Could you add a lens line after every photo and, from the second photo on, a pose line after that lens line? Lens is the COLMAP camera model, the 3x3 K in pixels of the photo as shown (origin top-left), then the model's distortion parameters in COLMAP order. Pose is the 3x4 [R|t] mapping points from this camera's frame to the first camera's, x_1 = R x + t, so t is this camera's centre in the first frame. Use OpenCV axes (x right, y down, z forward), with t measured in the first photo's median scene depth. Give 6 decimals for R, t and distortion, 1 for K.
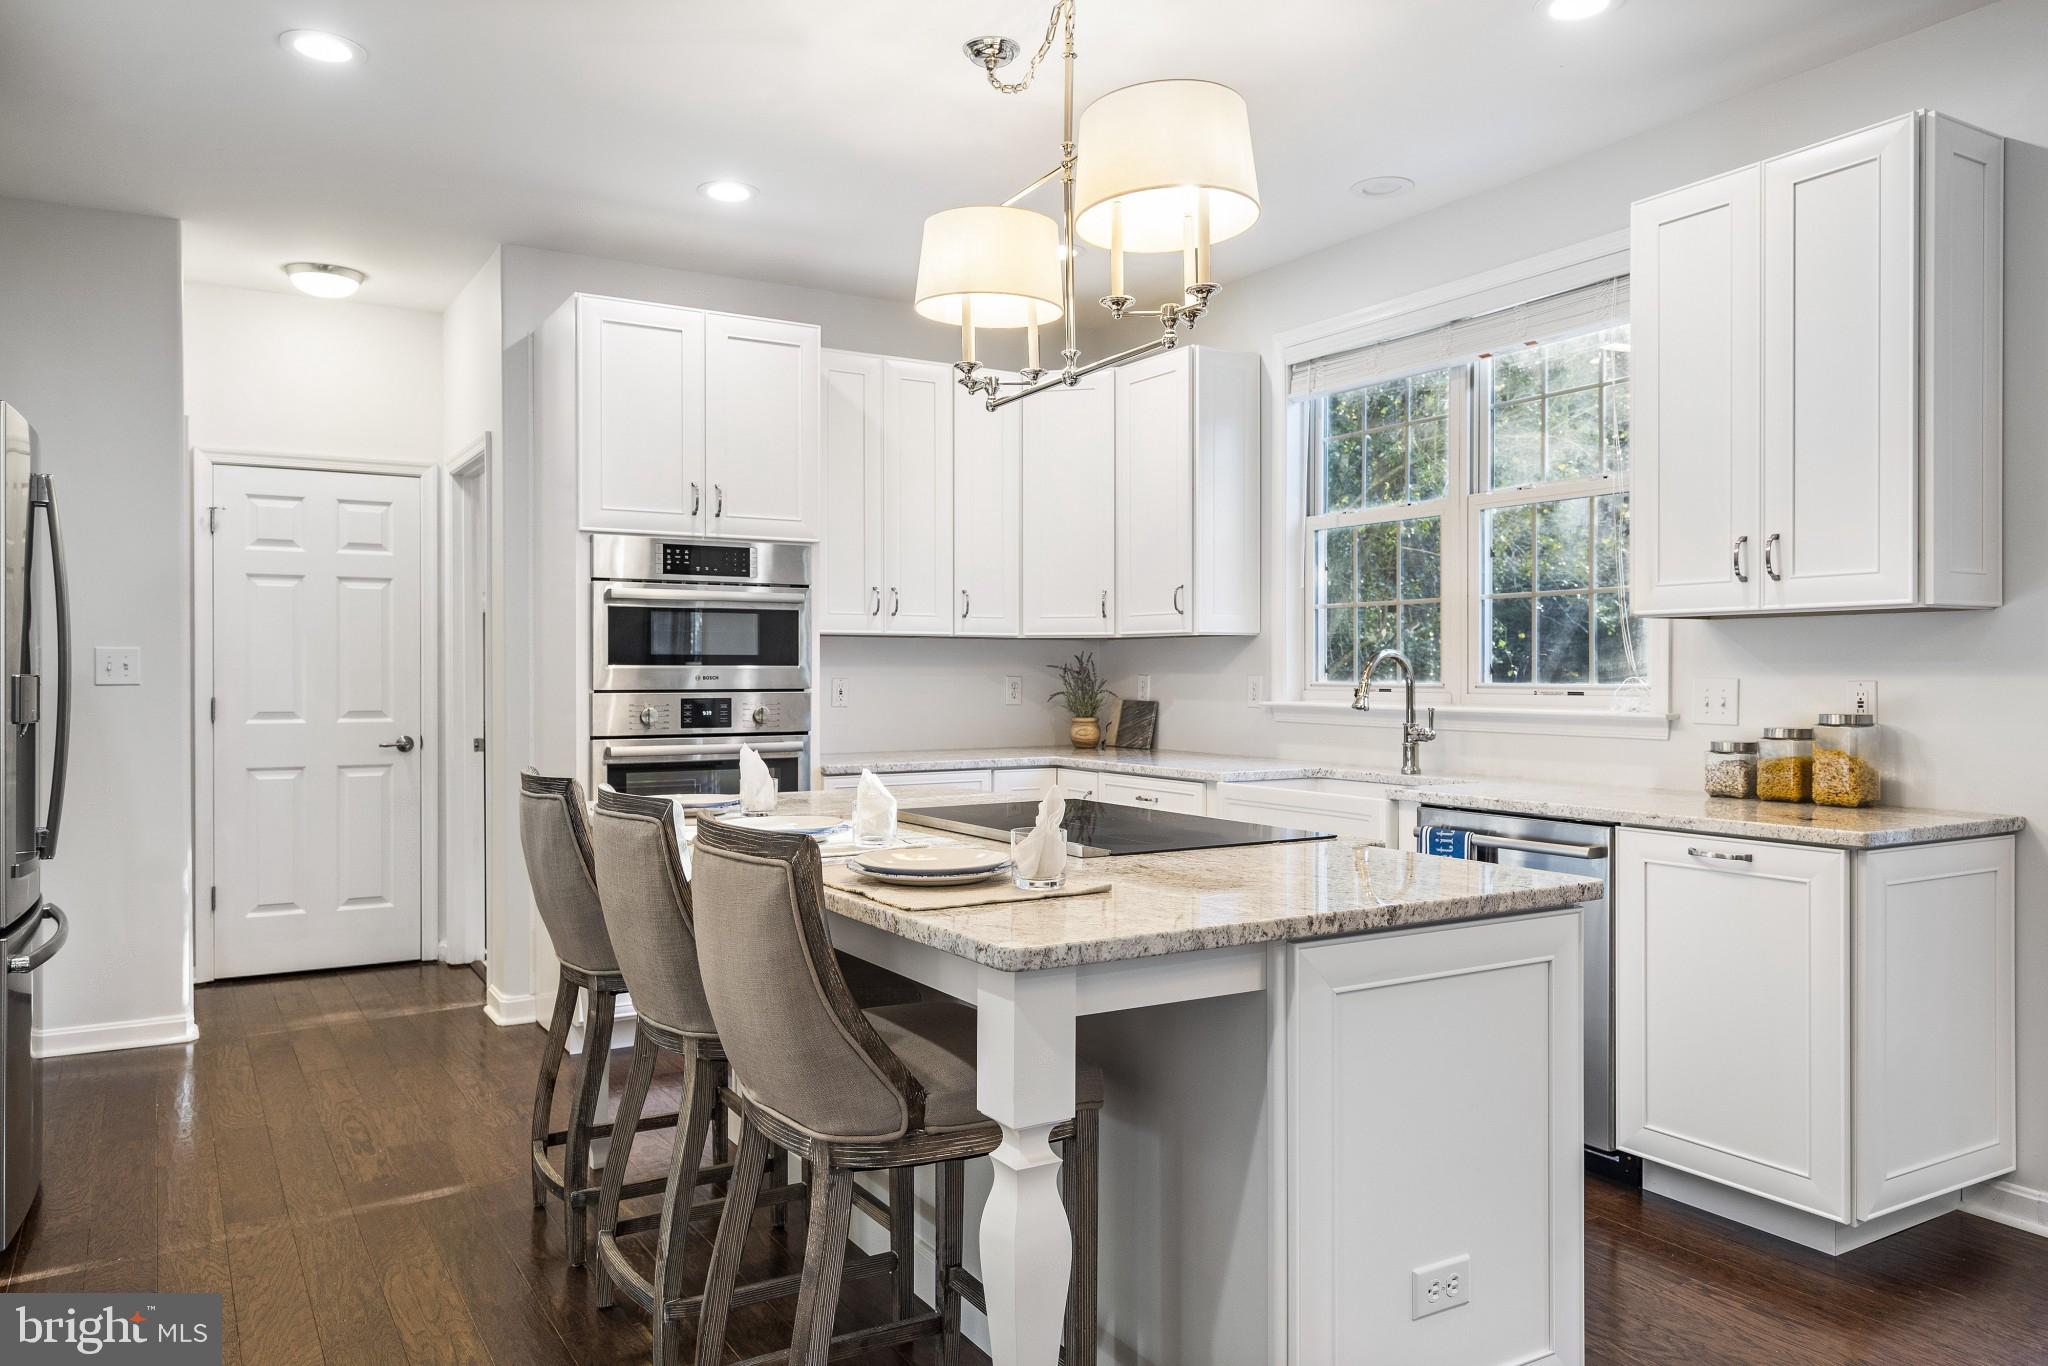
lens RADIAL K [[1381.8, 0, 1027.9], [0, 1381.8, 682.7], [0, 0, 1]] dist [0.024758, 0.001457]
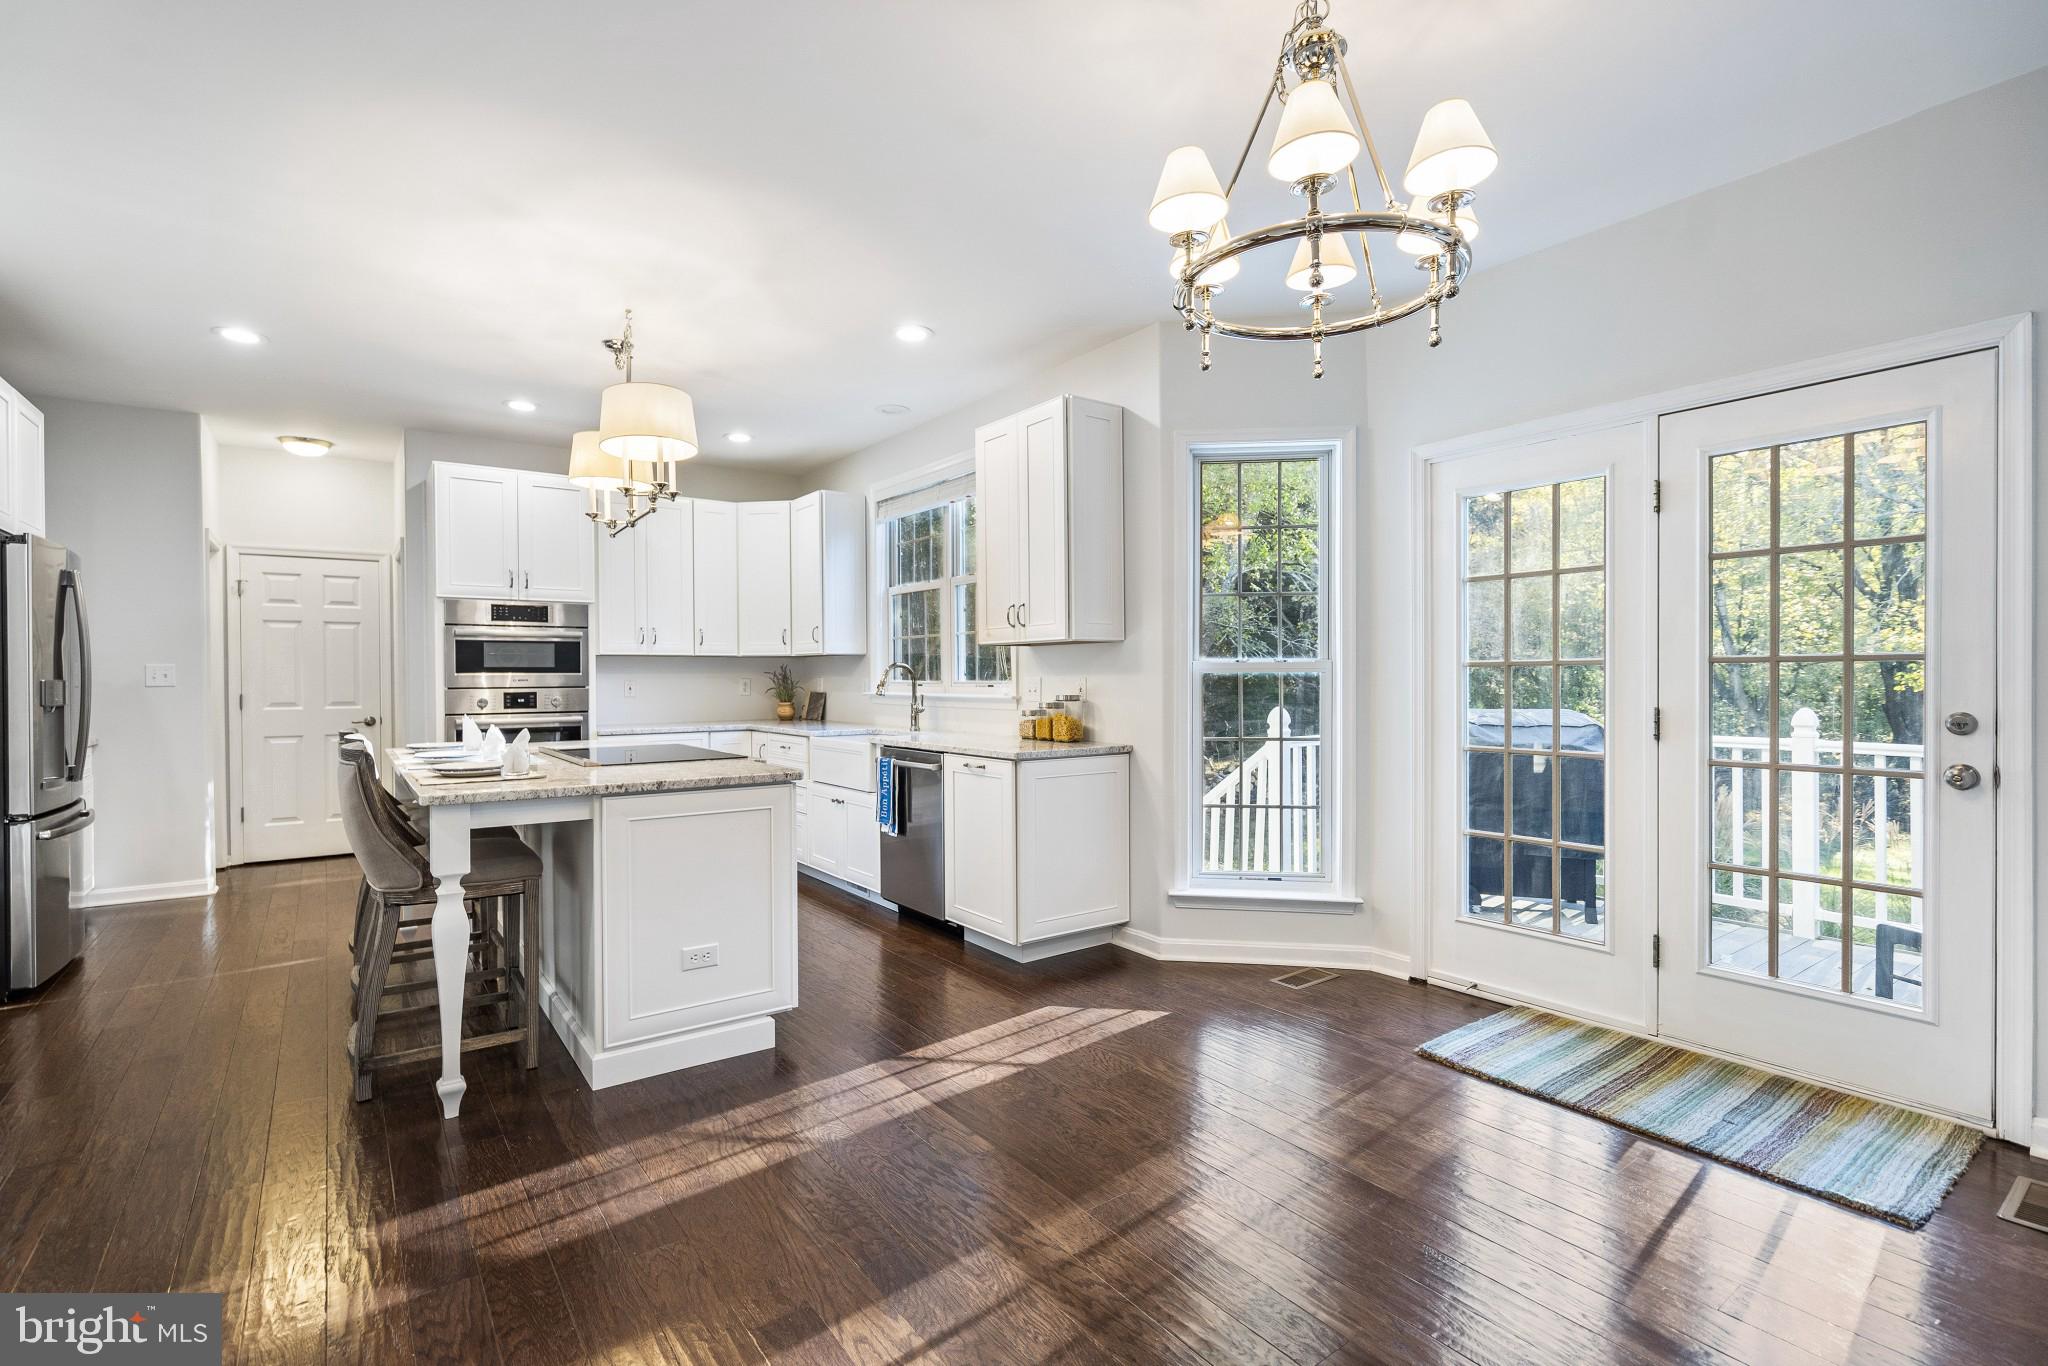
lens RADIAL K [[932.1, 0, 1016.6], [0, 932.1, 685.0], [0, 0, 1]] dist [0.015329, 0.001205]
pose [[0.997644, -0.006346, 0.068314, 0.305335], [0.006255, 0.999979, 0.001535, 0.004155], [-0.068322, -0.001104, 0.997663, -0.217908]]
